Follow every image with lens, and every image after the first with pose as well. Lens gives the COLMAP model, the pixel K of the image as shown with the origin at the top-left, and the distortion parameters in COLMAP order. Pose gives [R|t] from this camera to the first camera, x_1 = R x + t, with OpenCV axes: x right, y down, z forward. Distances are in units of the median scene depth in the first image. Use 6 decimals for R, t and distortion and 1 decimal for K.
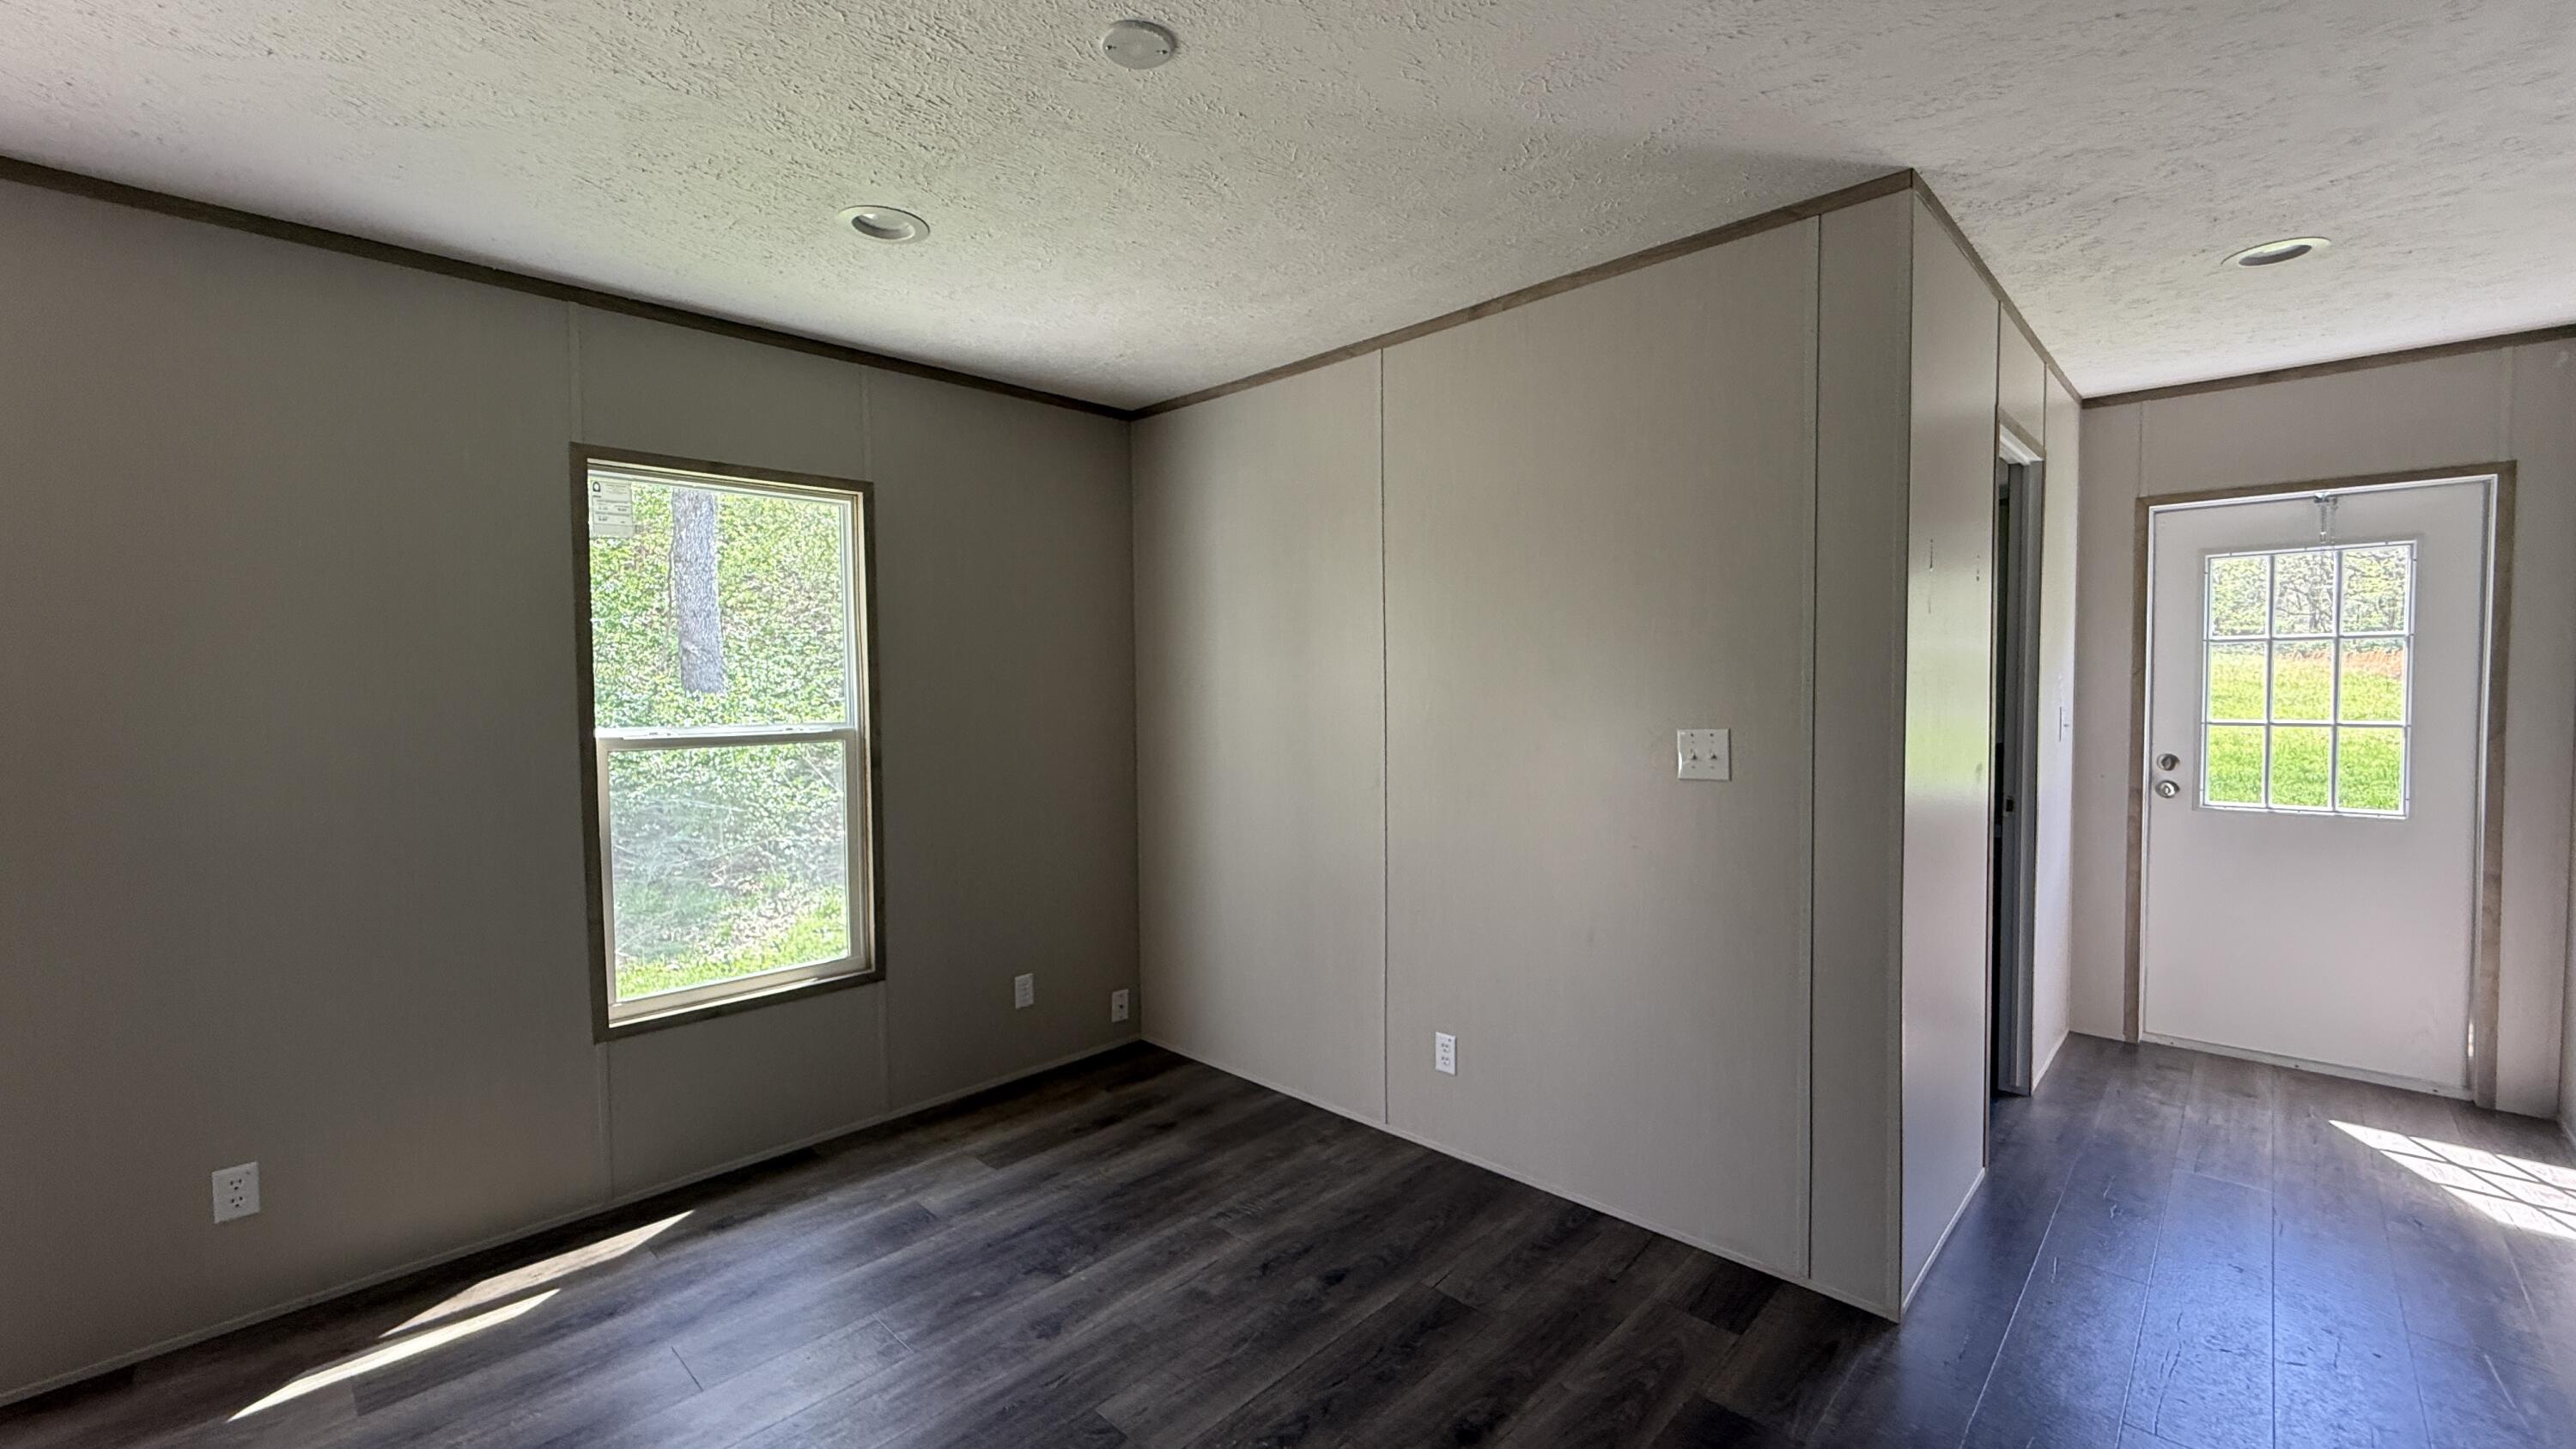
lens RADIAL K [[1029.8, 0, 1281.3], [0, 1029.8, 718.0], [0, 0, 1]] dist [0.001307, 0.000537]
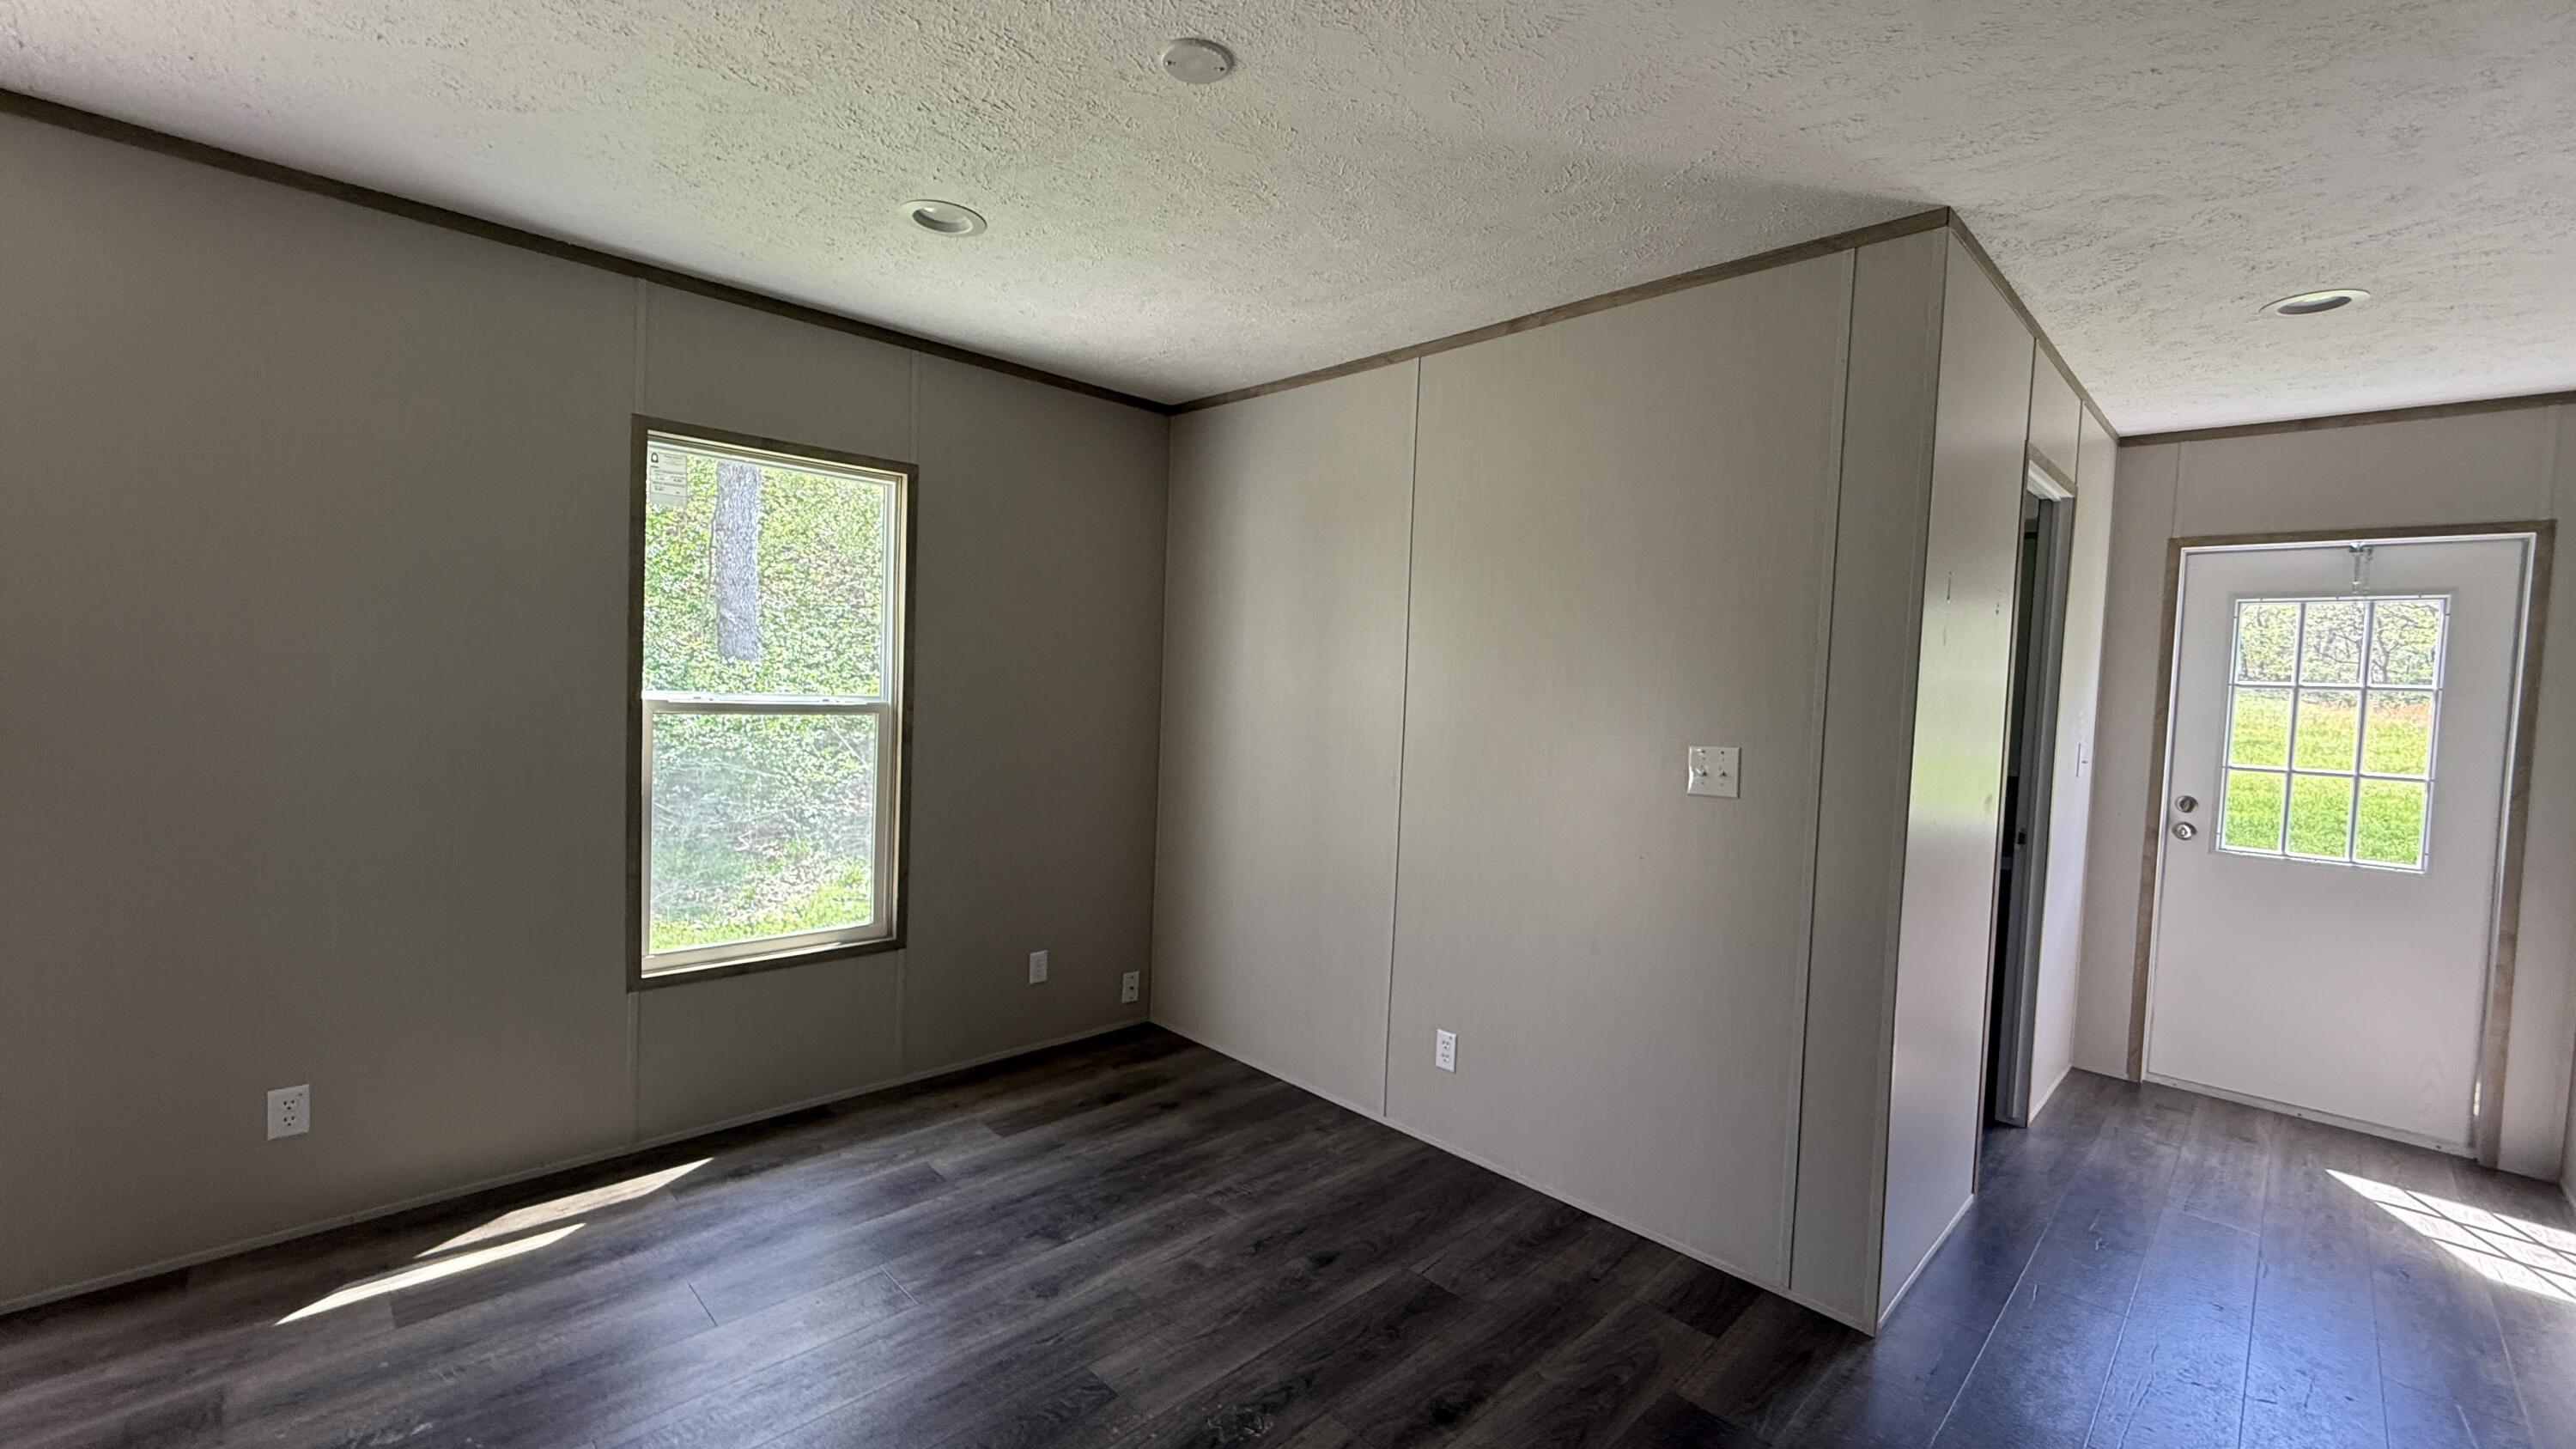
lens RADIAL K [[1029.8, 0, 1283.1], [0, 1029.8, 714.1], [0, 0, 1]] dist [0.001307, 0.000537]
pose [[0.998436, 0.051751, -0.021147, 0.003274], [-0.051742, 0.998660, 0.000976, -0.000161], [0.021170, 0.000119, 0.999776, -0.030599]]
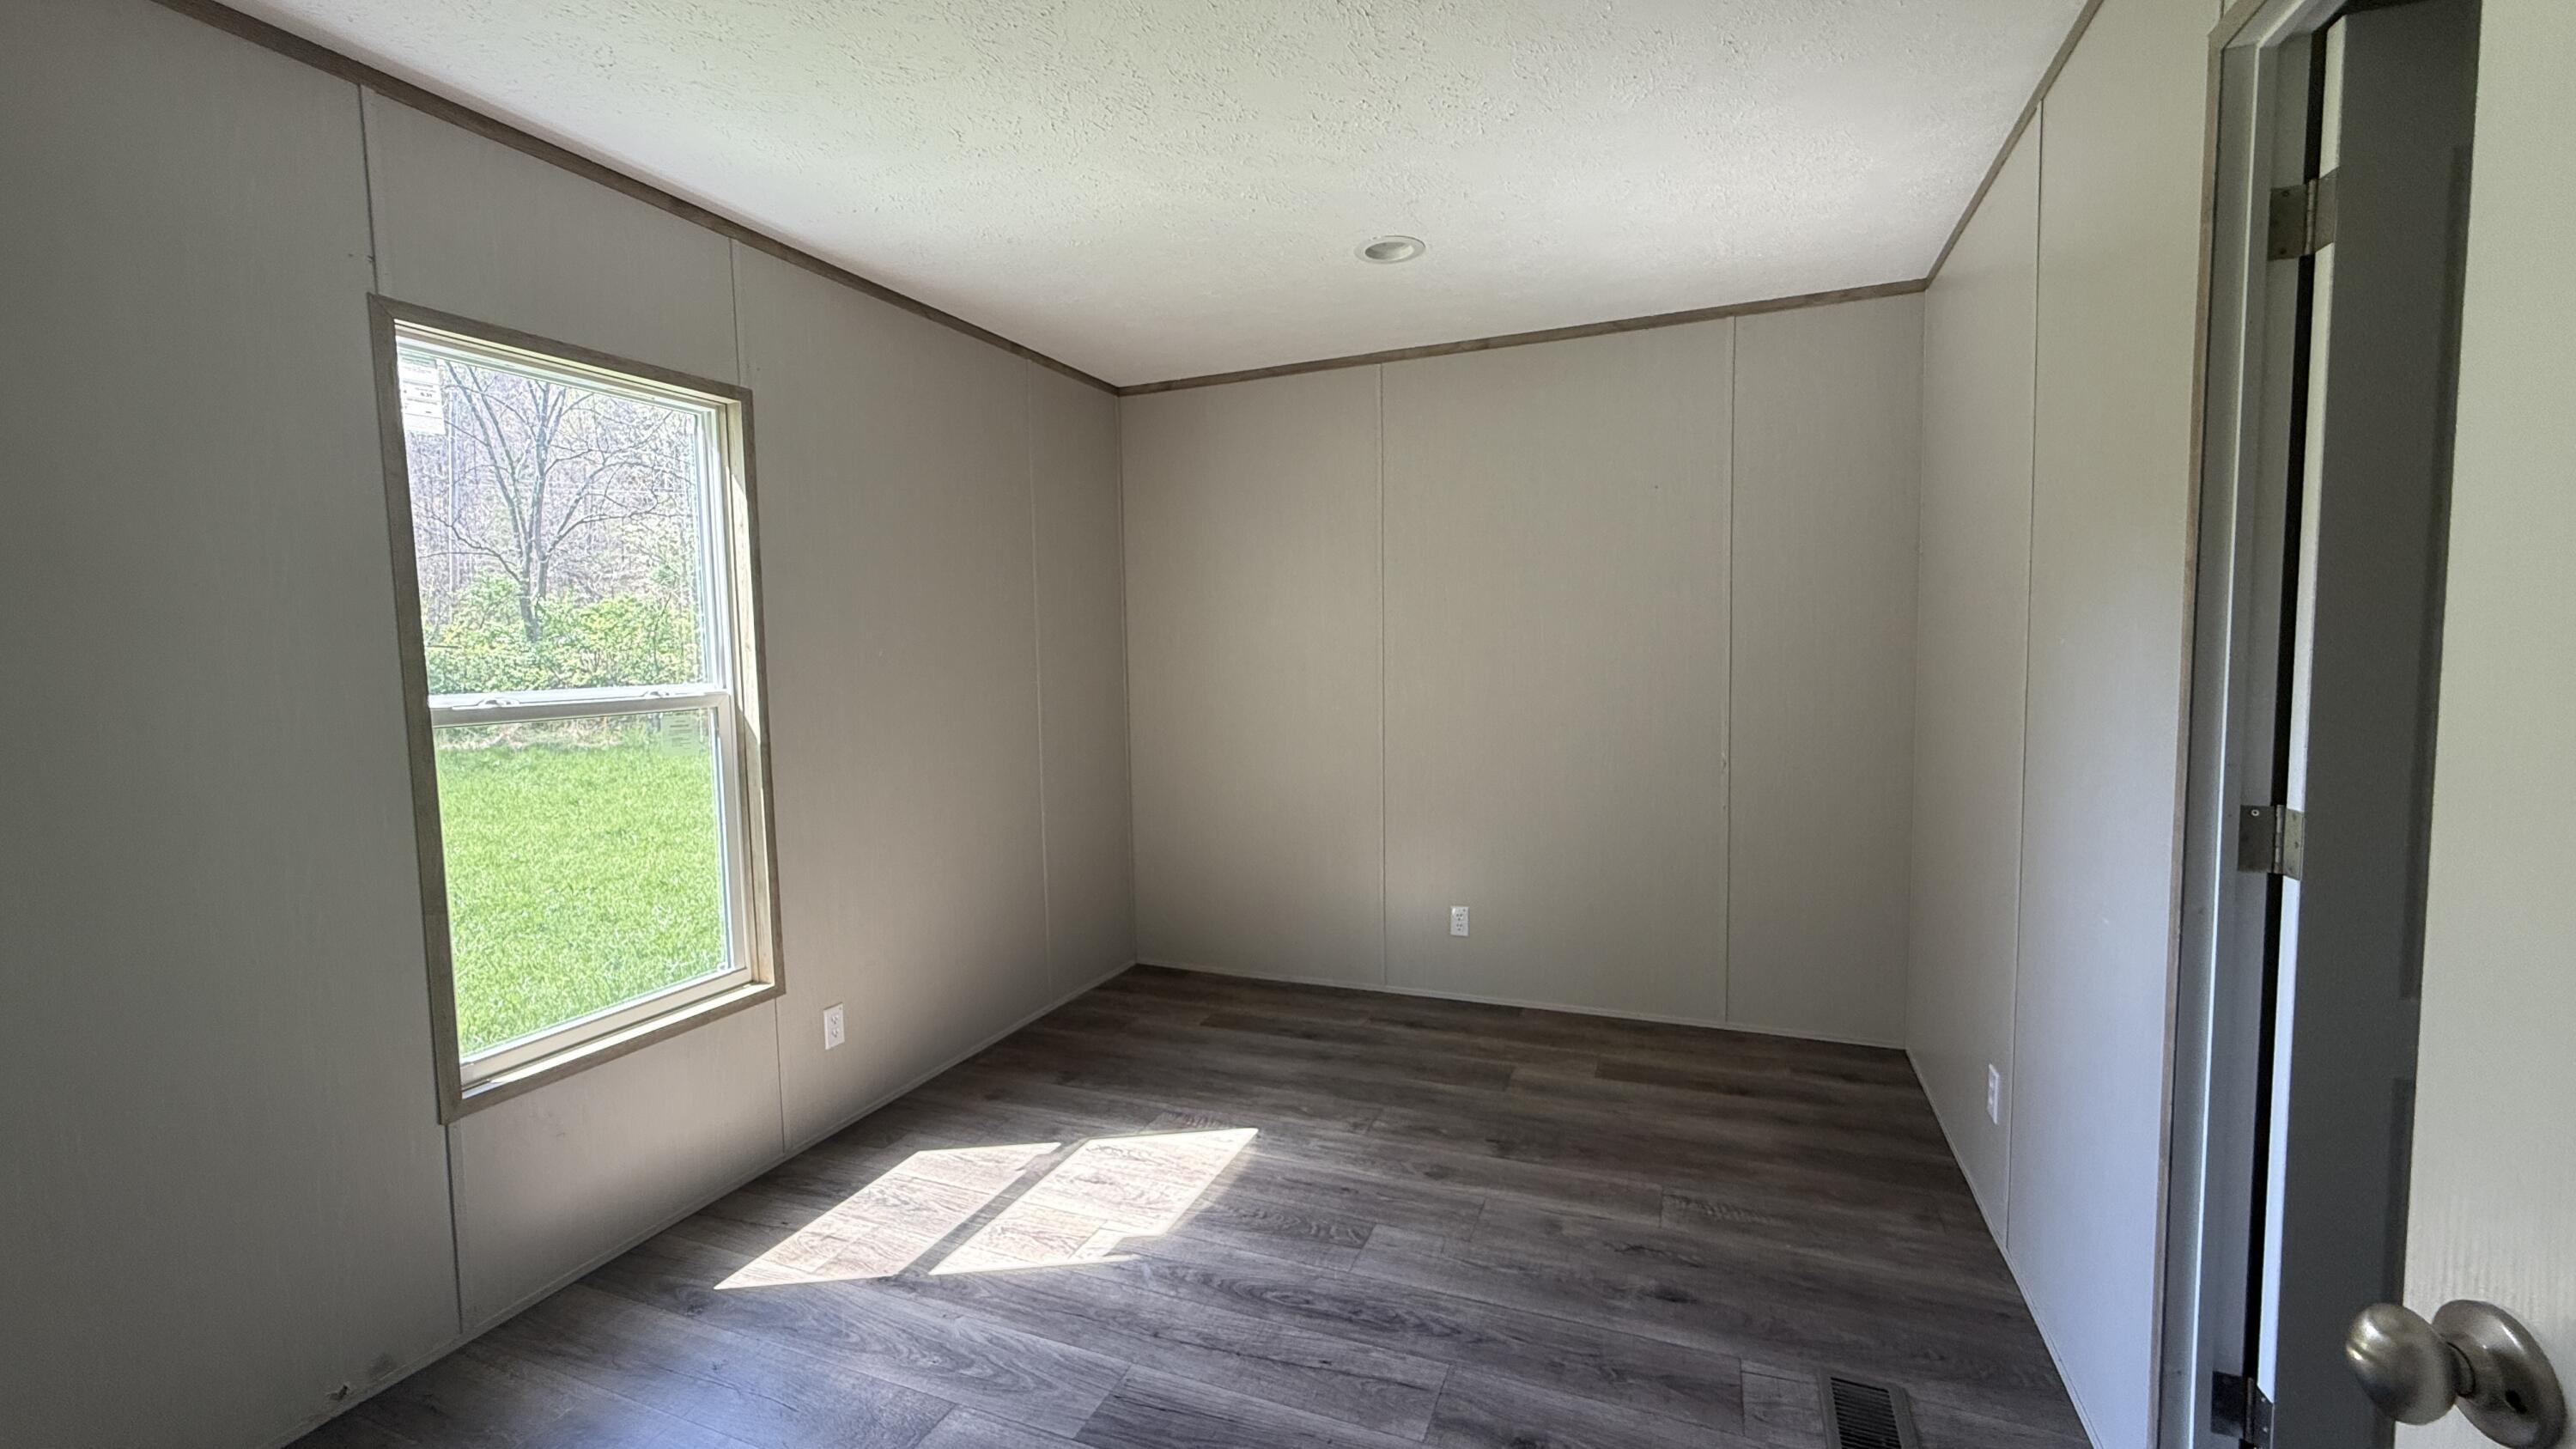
lens RADIAL K [[1029.8, 0, 1285.9], [0, 1029.8, 731.9], [0, 0, 1]] dist [0.001307, 0.000537]
pose [[0.371419, 0.070105, -0.925815, 0.690221], [-0.010408, 0.997397, 0.071350, 0.007711], [0.928407, -0.016865, 0.371182, 0.370985]]
